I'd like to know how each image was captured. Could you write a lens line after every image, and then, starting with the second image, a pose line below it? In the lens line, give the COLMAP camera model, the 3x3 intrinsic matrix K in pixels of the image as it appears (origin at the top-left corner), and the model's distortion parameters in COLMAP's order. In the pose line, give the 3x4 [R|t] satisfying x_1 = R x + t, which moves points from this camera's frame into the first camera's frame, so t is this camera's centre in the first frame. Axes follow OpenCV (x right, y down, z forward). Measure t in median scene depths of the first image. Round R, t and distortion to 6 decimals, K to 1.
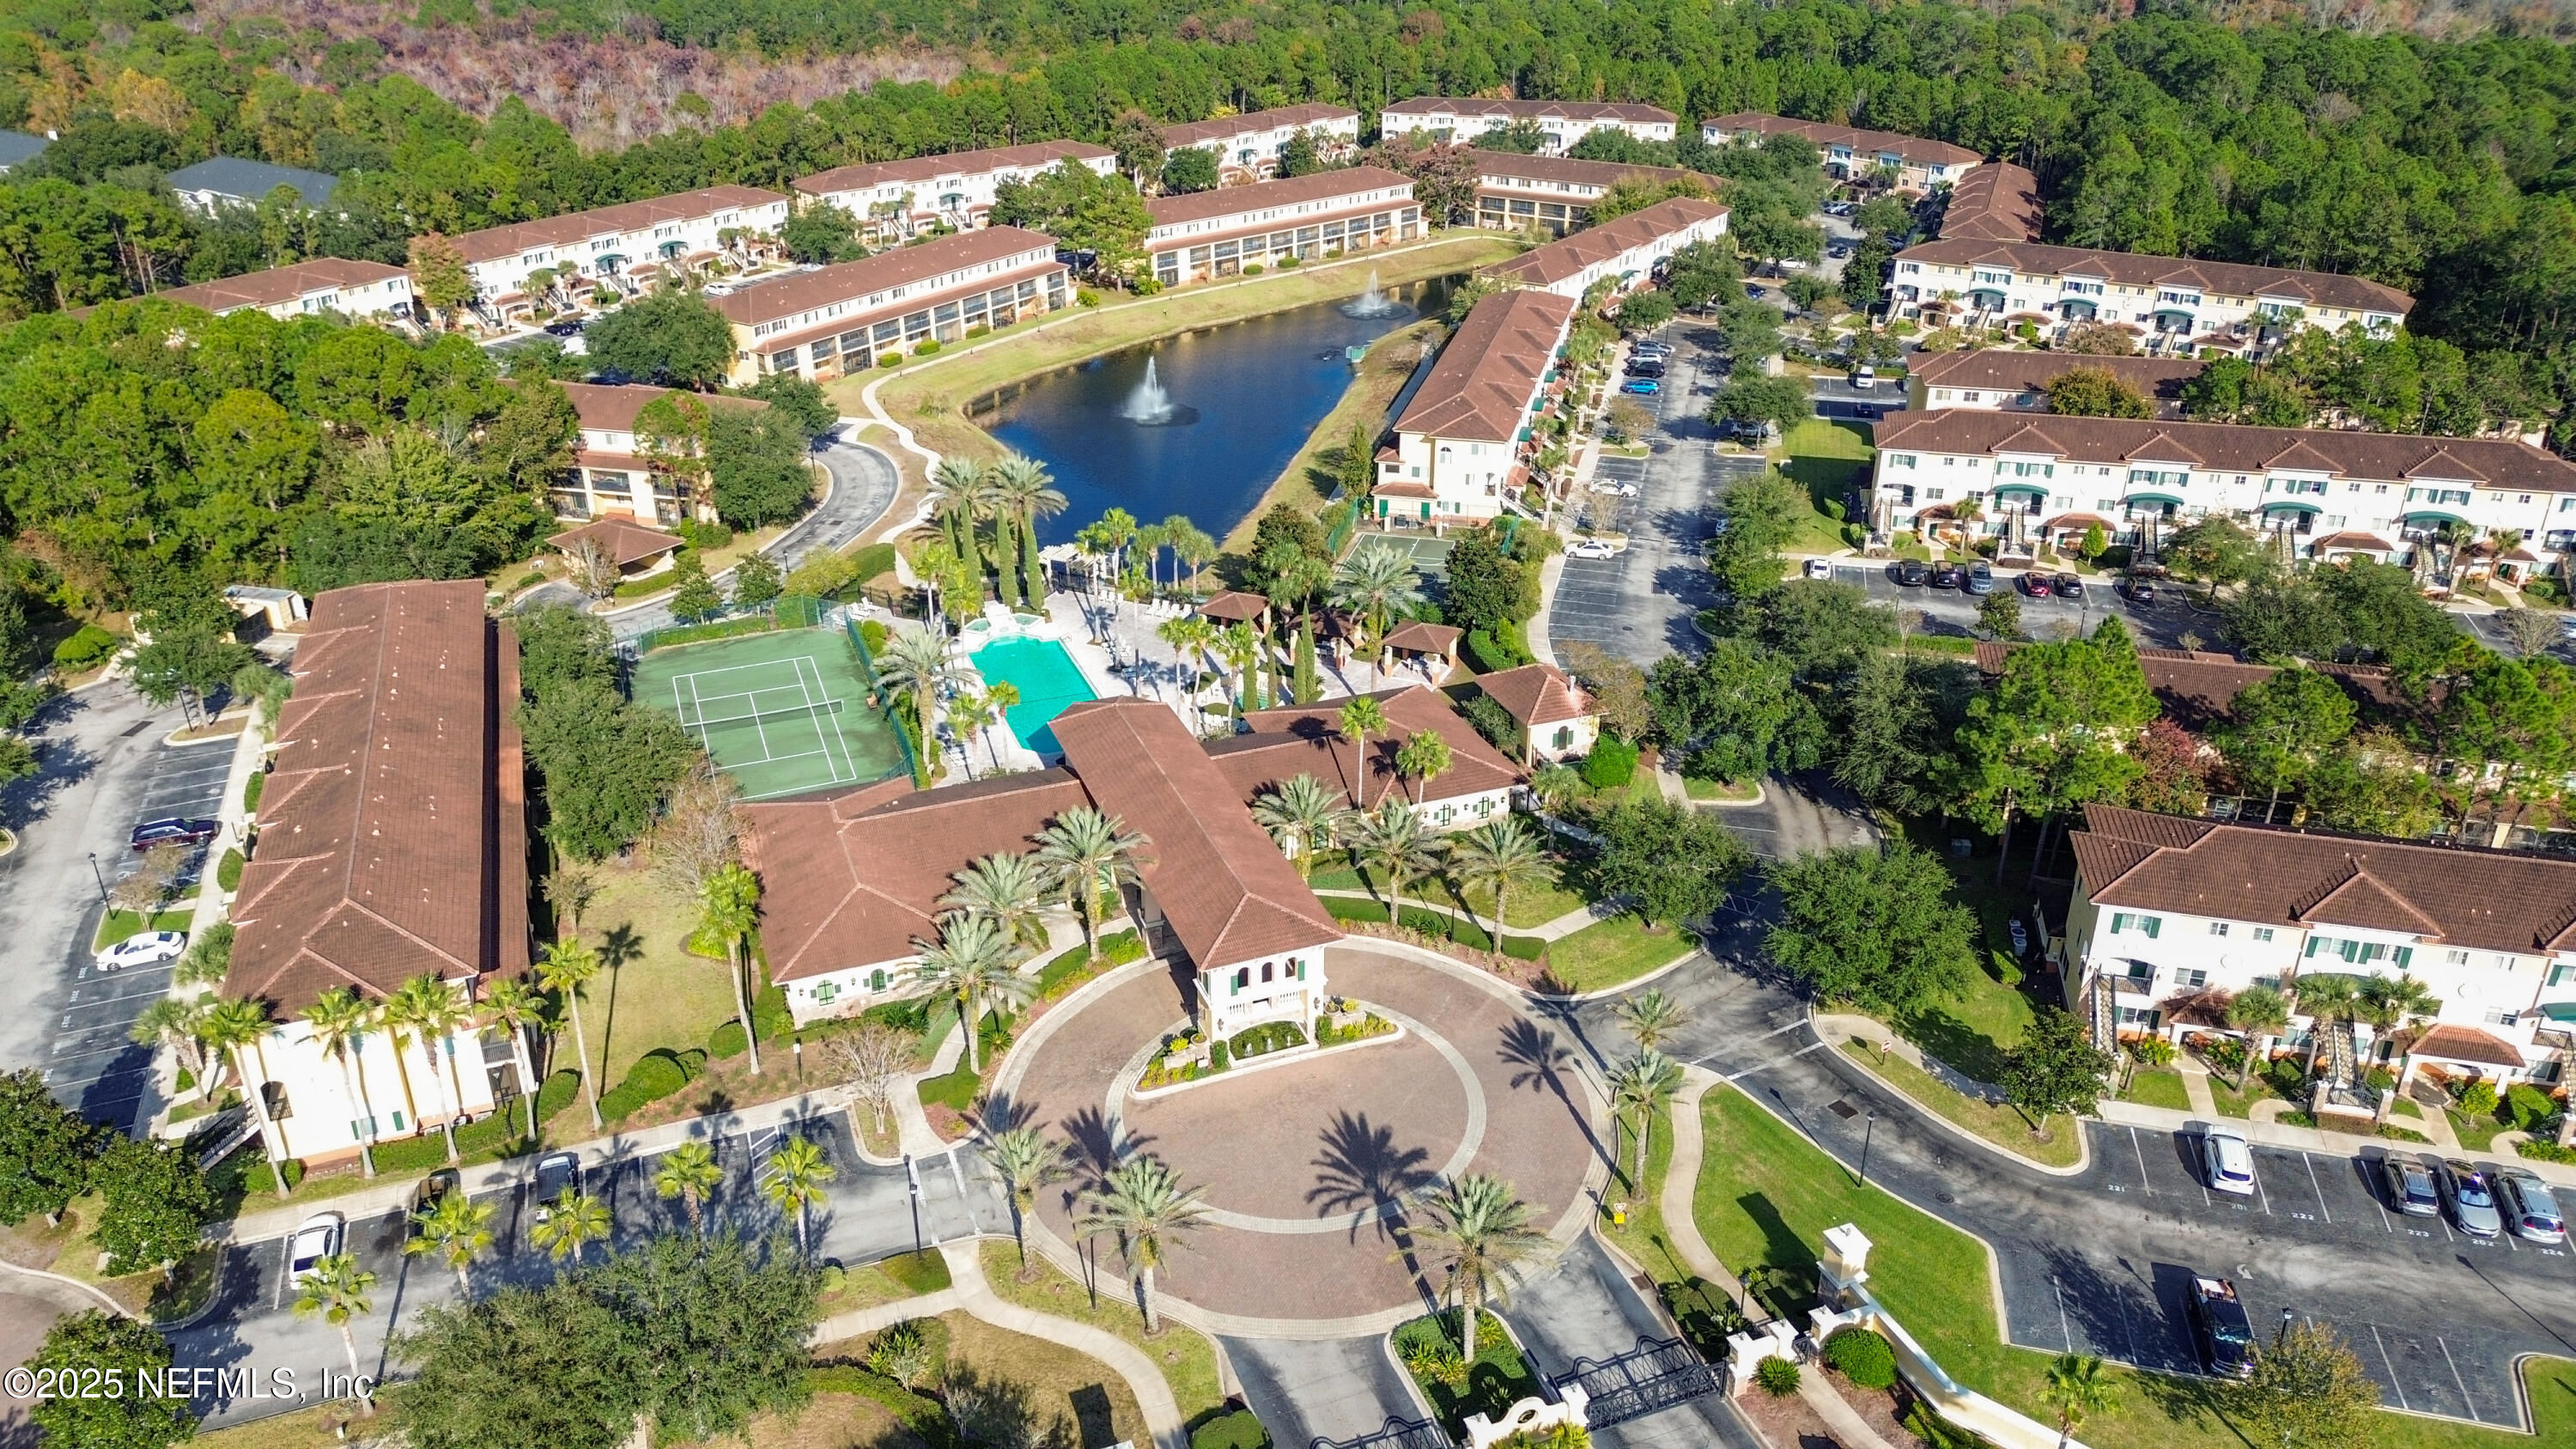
lens RADIAL K [[1810.7, 0, 1288.0], [0, 1810.7, 724.5], [0, 0, 1]] dist [0.060386, -0.065476]
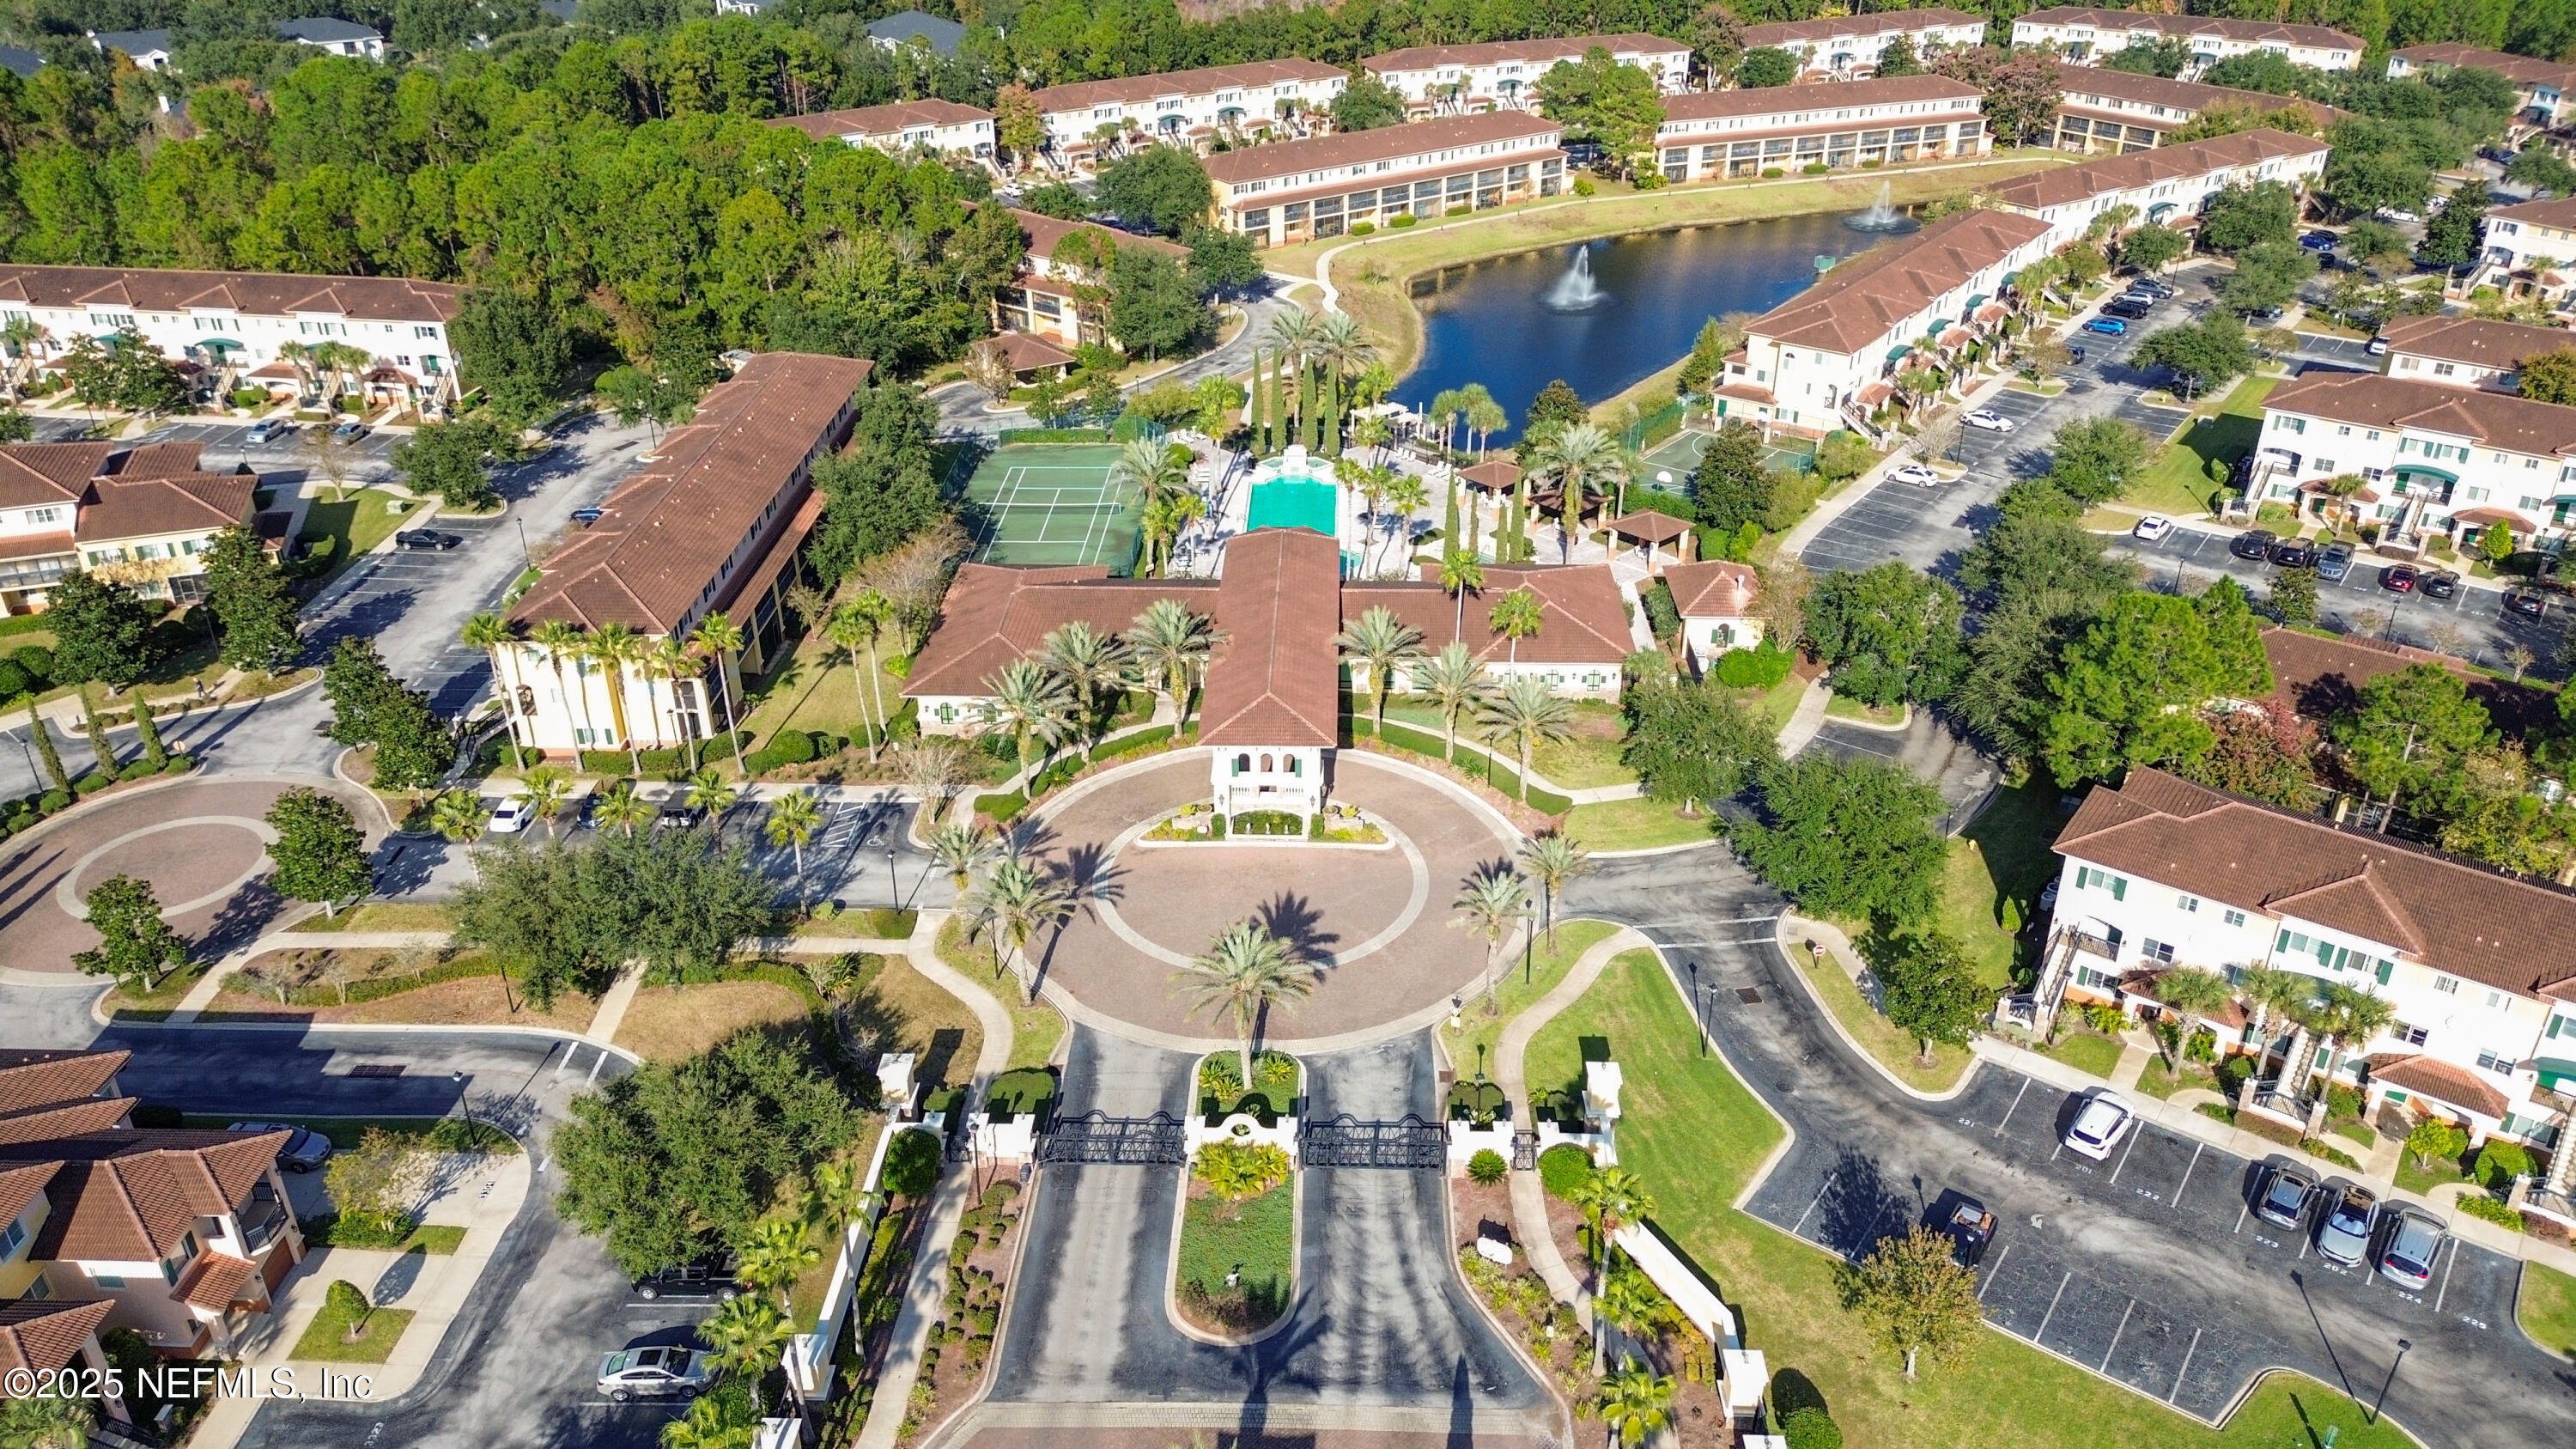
lens RADIAL K [[1810.7, 0, 1288.0], [0, 1810.7, 724.5], [0, 0, 1]] dist [0.060386, -0.065476]
pose [[0.921870, 0.183443, -0.341329, 0.210033], [-0.166798, 0.982920, 0.077766, 0.013446], [0.349764, -0.014757, 0.936722, -0.025723]]
